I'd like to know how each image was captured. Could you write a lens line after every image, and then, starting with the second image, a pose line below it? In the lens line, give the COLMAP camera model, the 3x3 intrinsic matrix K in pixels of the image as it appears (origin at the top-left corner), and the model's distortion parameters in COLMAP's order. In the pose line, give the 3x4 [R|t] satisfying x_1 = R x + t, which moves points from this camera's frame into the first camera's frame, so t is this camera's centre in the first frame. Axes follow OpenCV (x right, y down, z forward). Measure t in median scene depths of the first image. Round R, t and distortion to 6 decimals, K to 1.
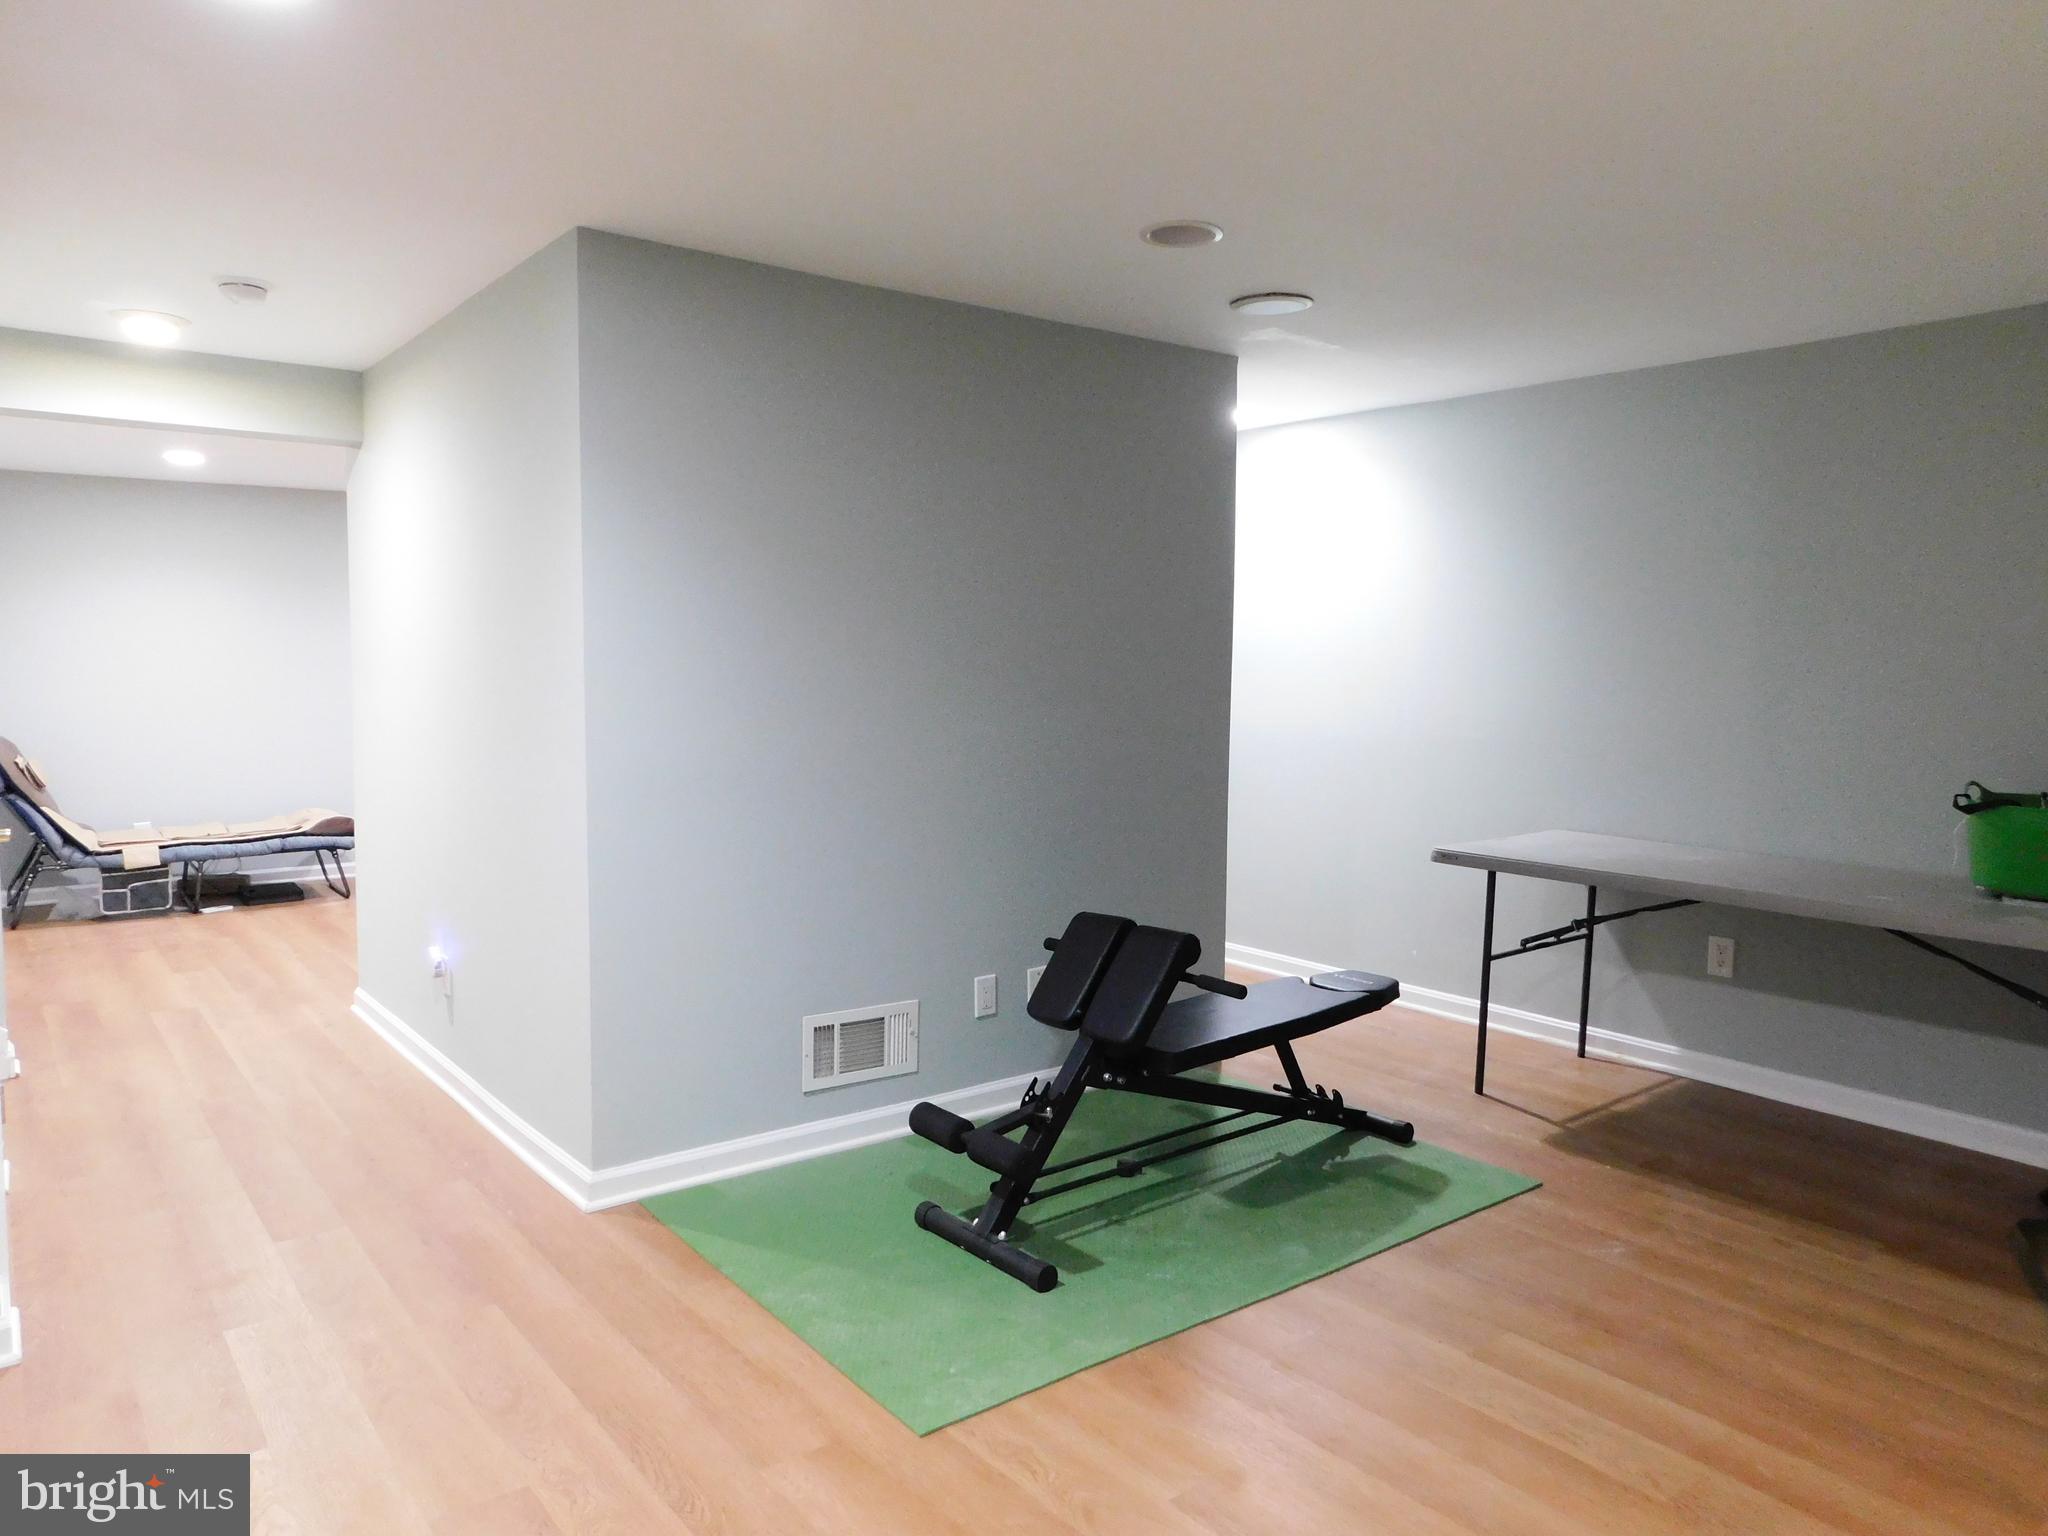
lens RADIAL K [[1373.2, 0, 1023.2], [0, 1373.2, 769.5], [0, 0, 1]] dist [-0.045947, 0.018216]
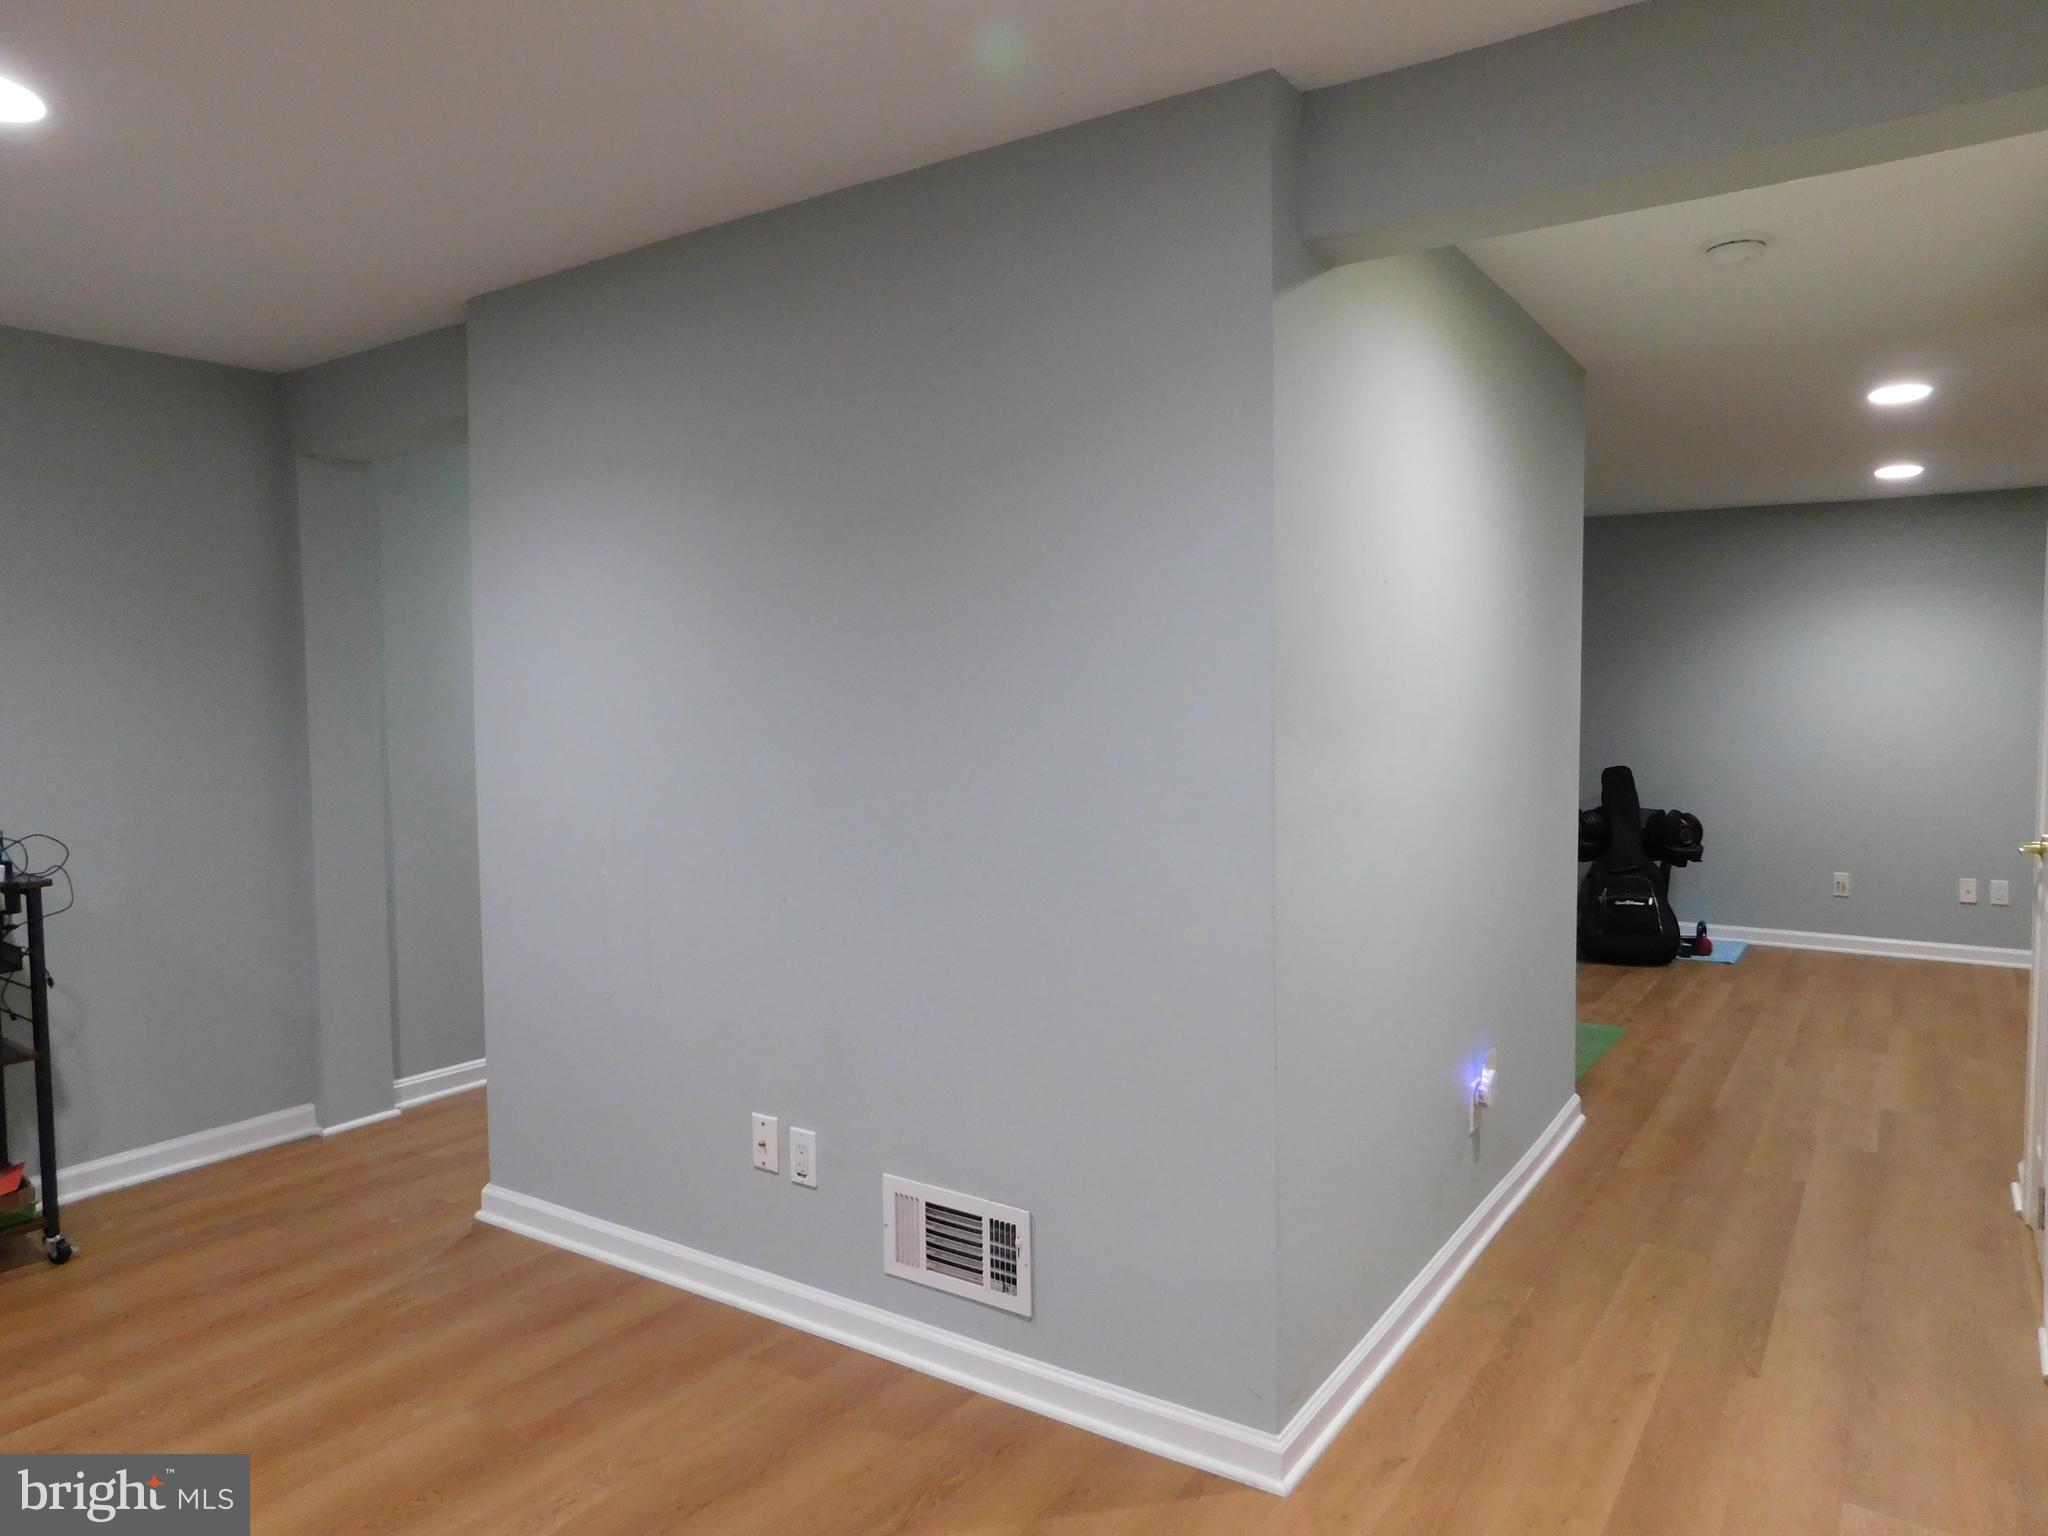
lens RADIAL K [[1373.2, 0, 1022.6], [0, 1373.2, 766.8], [0, 0, 1]] dist [-0.045947, 0.018216]
pose [[-0.300676, -0.059875, 0.951845, -1.431375], [0.092929, 0.991439, 0.091721, -0.190948], [-0.949188, 0.116032, -0.292538, 1.916592]]
